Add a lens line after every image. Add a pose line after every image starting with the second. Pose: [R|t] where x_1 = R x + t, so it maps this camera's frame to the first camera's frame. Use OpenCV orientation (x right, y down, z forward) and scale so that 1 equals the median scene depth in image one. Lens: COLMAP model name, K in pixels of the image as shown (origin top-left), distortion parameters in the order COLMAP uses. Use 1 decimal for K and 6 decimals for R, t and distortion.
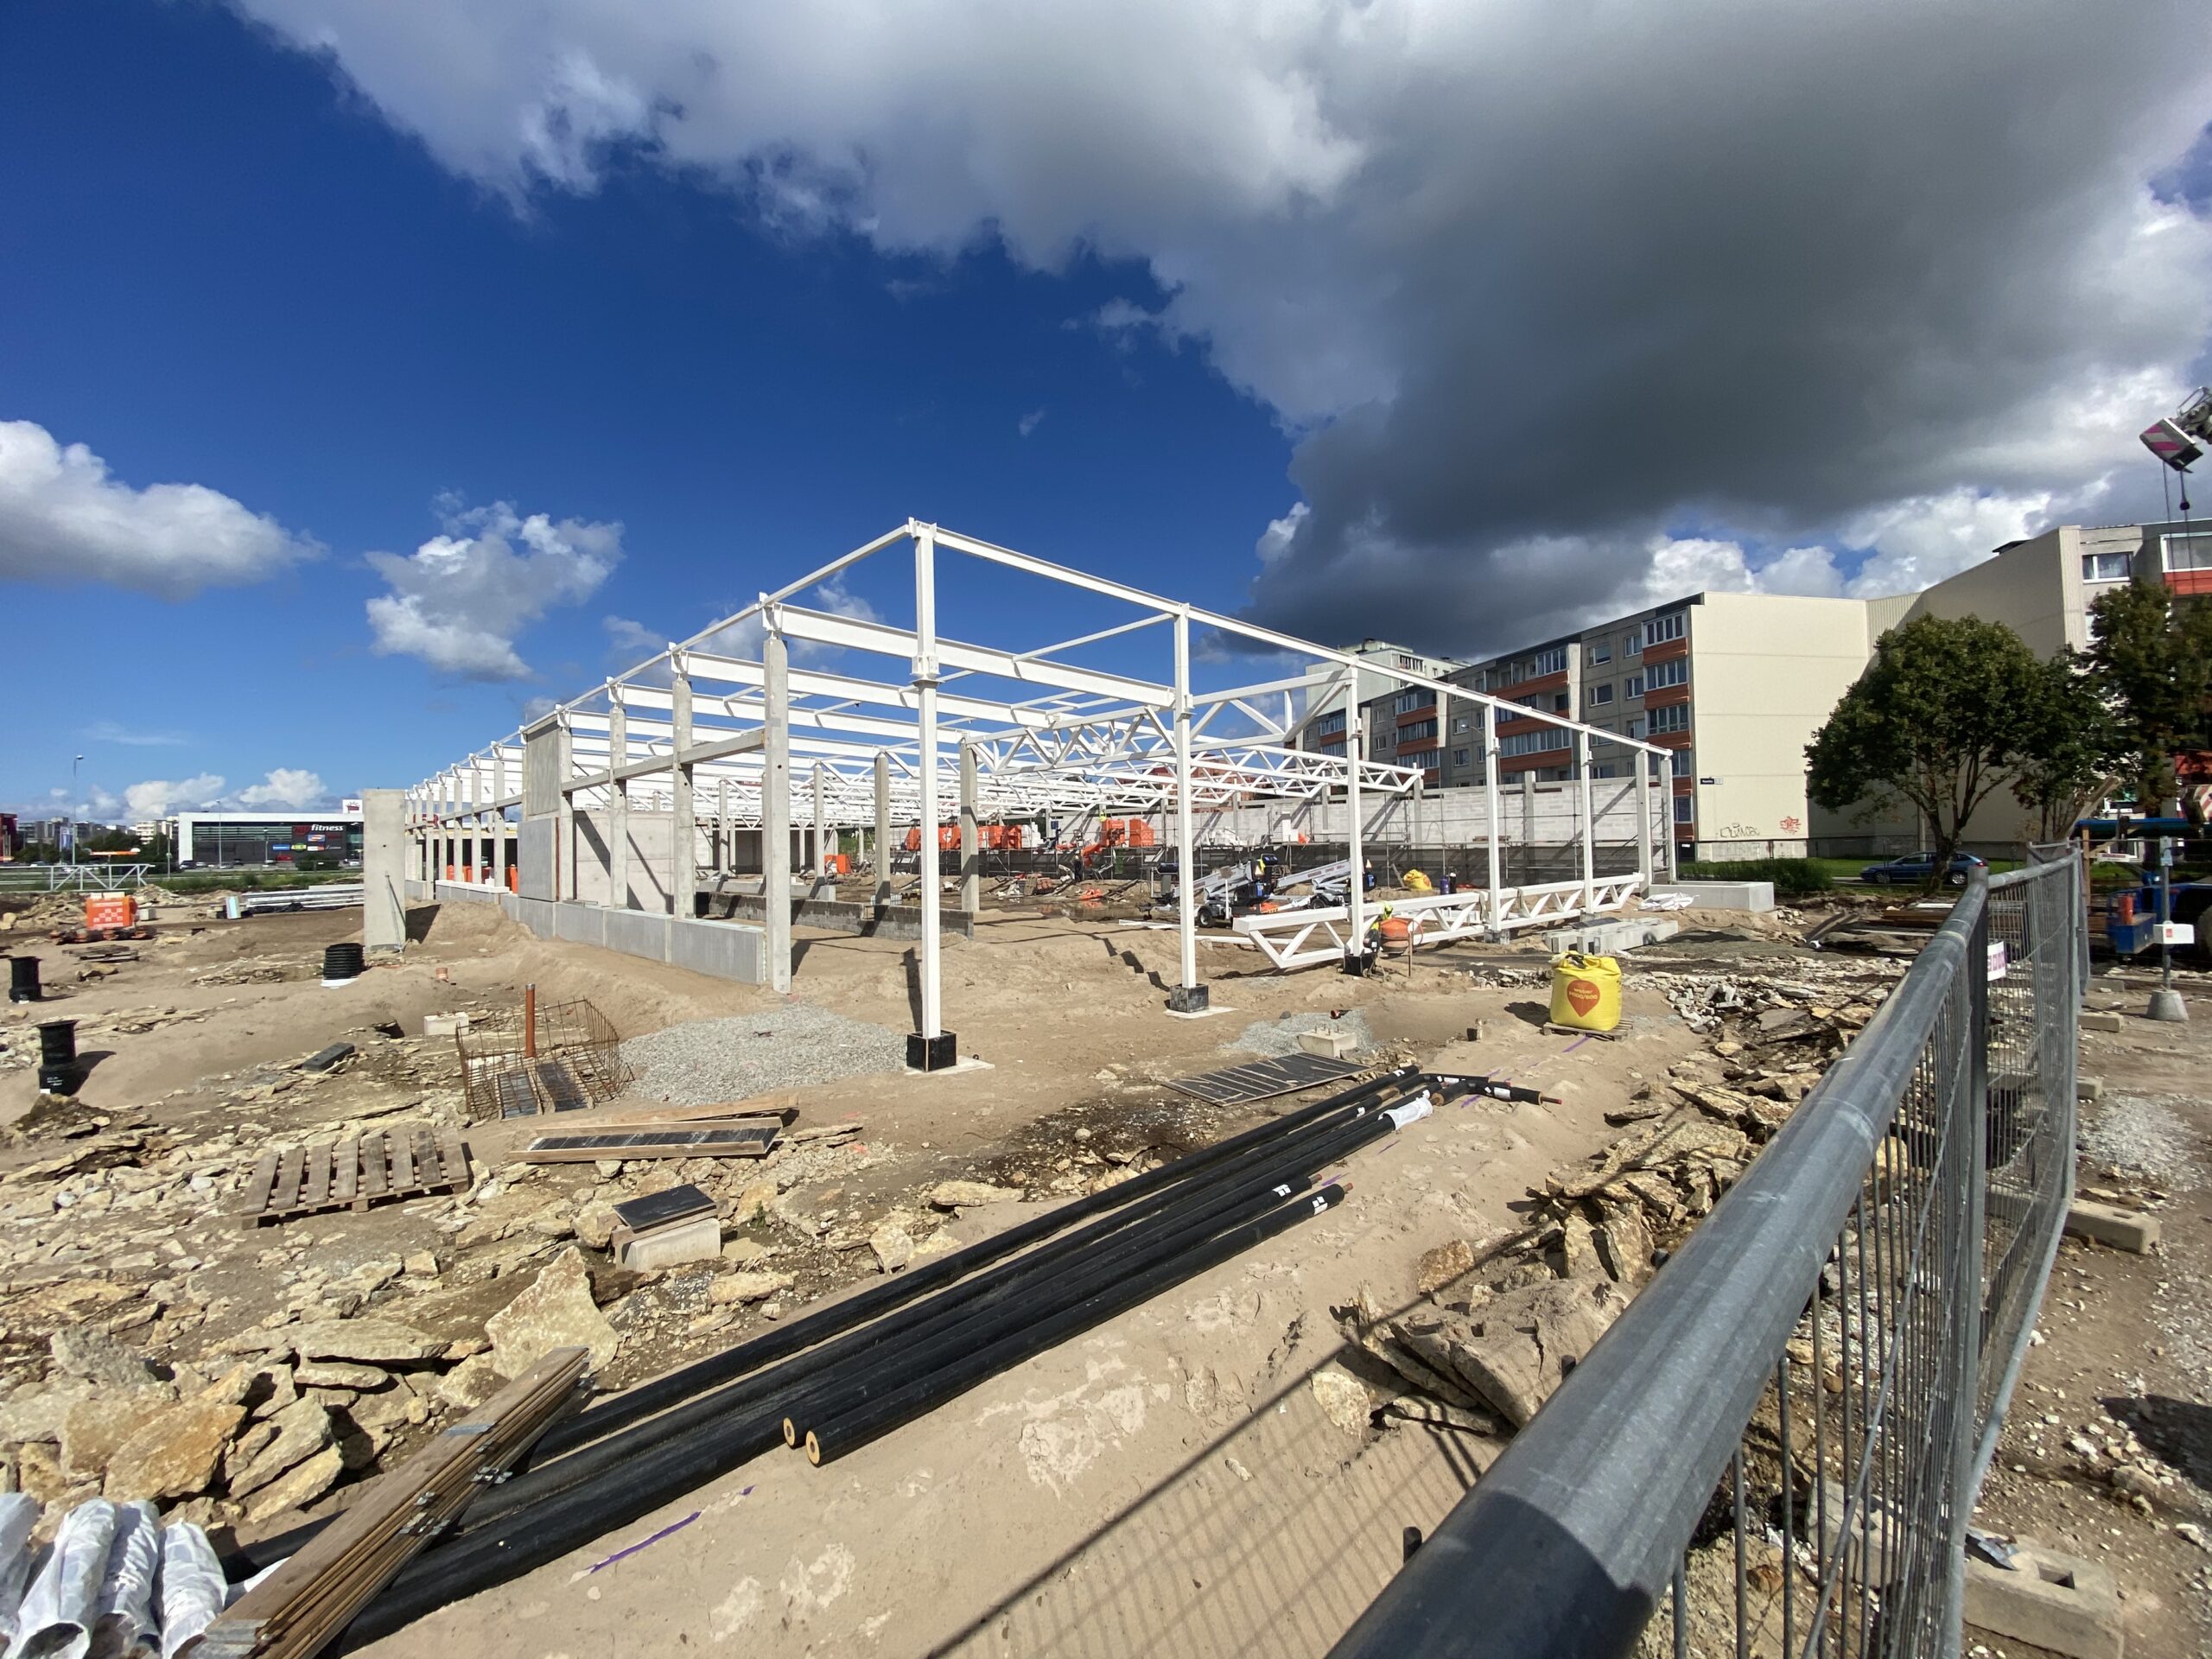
lens RADIAL K [[907.3, 0, 1104.0], [0, 907.3, 818.5], [0, 0, 1]] dist [0.014636, -0.019674]
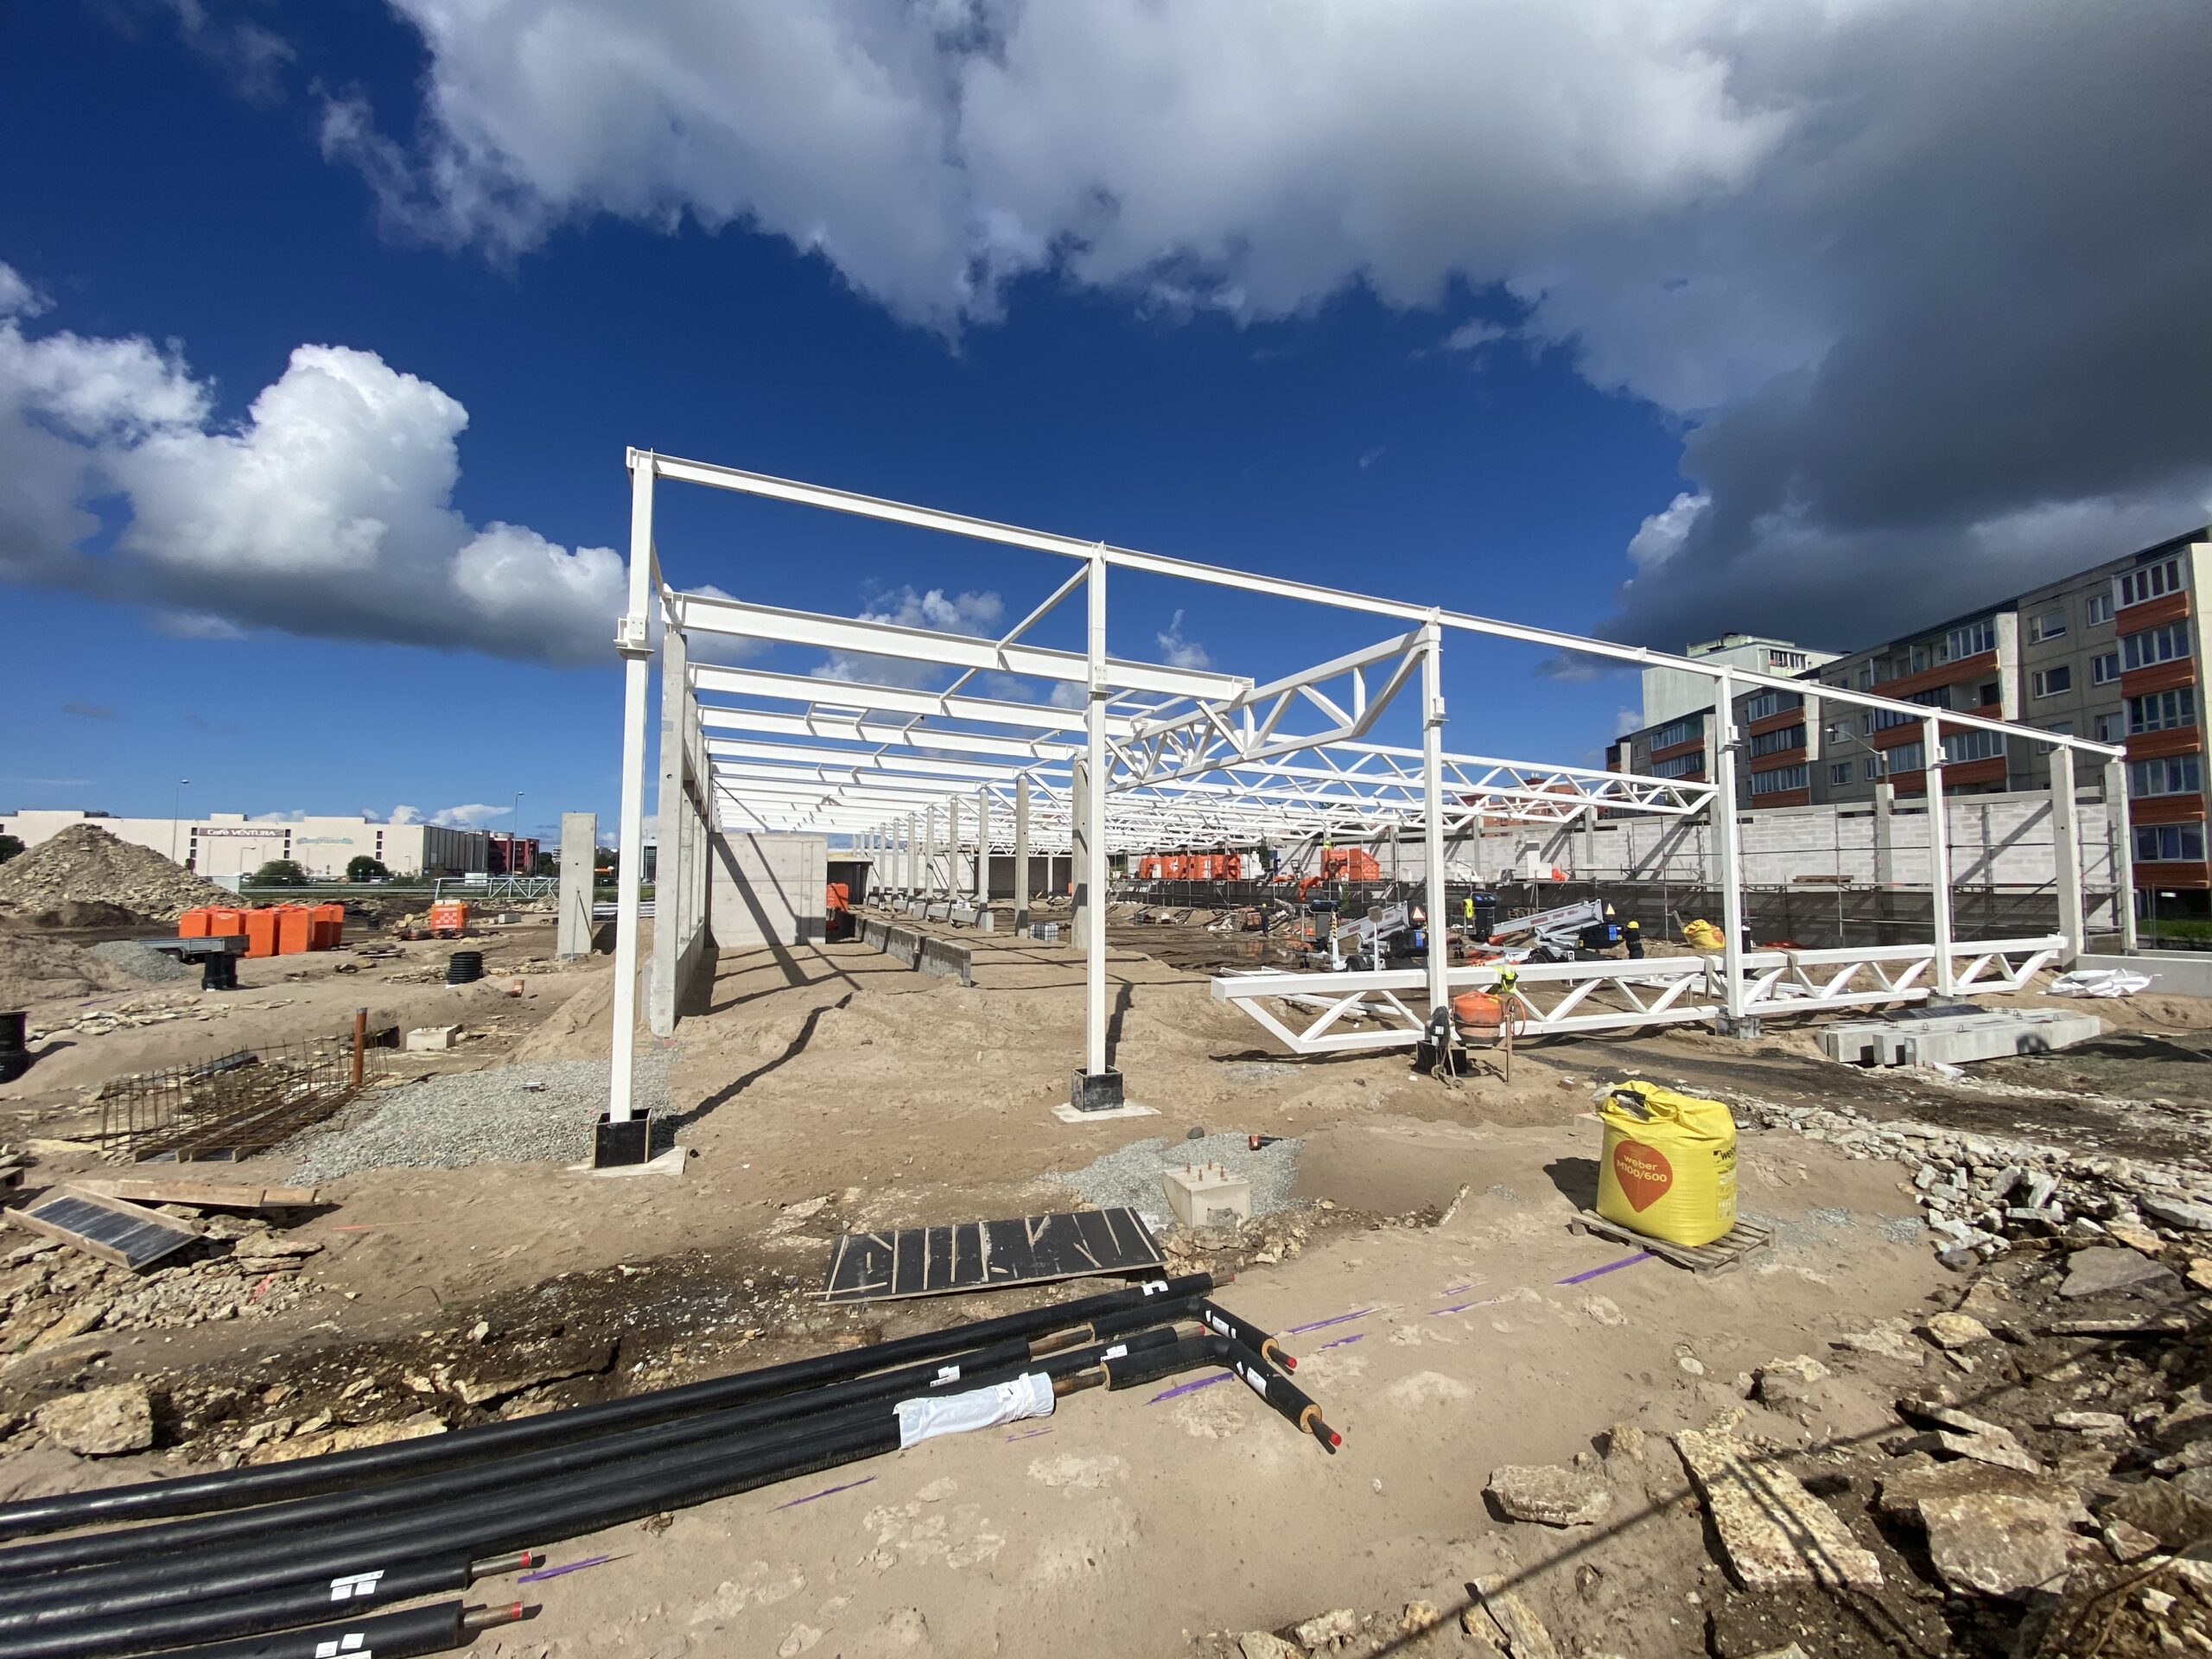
lens RADIAL K [[907.3, 0, 1104.0], [0, 907.3, 818.5], [0, 0, 1]] dist [0.014636, -0.019674]
pose [[0.938777, -0.001839, -0.344521, 0.157559], [-0.010025, 0.999417, -0.032651, 0.003986], [0.344380, 0.034106, 0.938210, 0.148904]]
